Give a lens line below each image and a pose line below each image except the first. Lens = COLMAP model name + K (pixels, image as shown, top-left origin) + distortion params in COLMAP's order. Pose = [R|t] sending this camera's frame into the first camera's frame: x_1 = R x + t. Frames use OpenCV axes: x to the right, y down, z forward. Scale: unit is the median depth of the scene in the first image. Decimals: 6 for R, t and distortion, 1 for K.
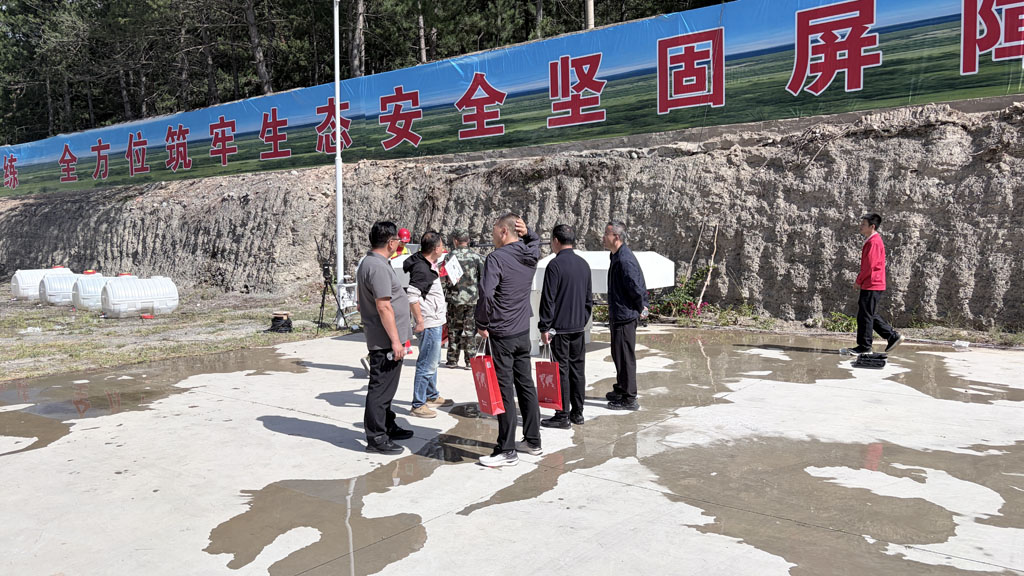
lens RADIAL K [[777.6, 0, 514.7], [0, 777.6, 284.0], [0, 0, 1]] dist [-0.009913, 0.013048]
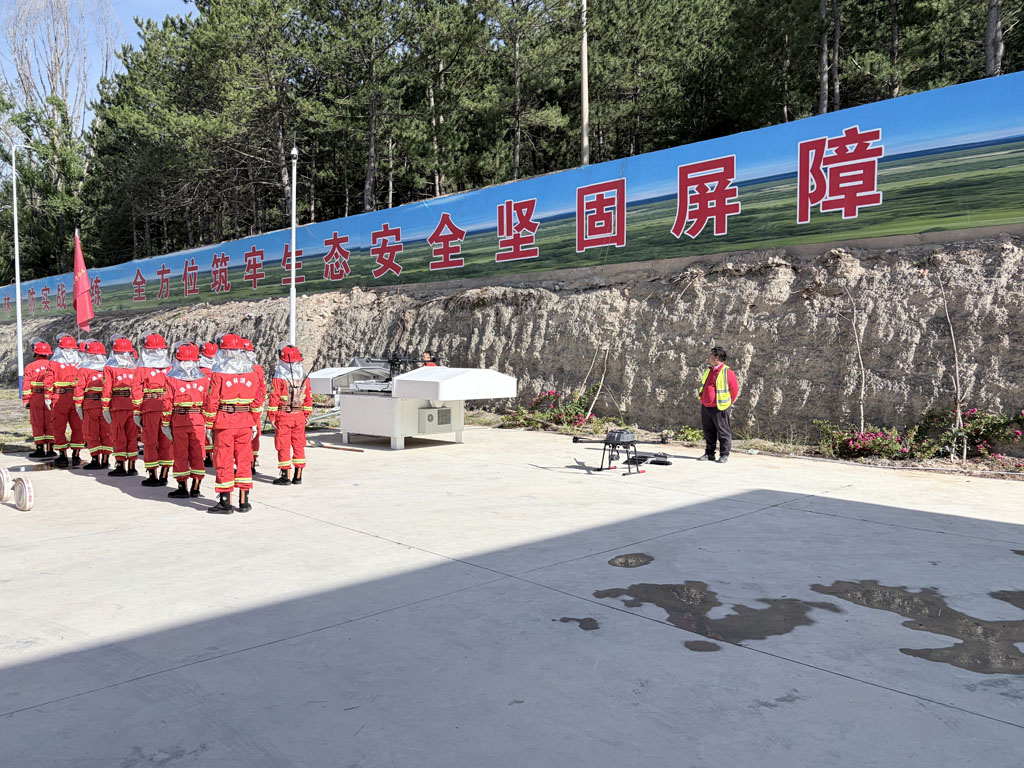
lens RADIAL K [[786.2, 0, 513.0], [0, 786.2, 386.9], [0, 0, 1]] dist [-0.005683, -0.017472]
pose [[0.992026, 0.023060, -0.123909, 0.234721], [-0.025305, 0.999542, -0.016577, 0.003623], [0.123470, 0.019580, 0.992155, -0.163198]]
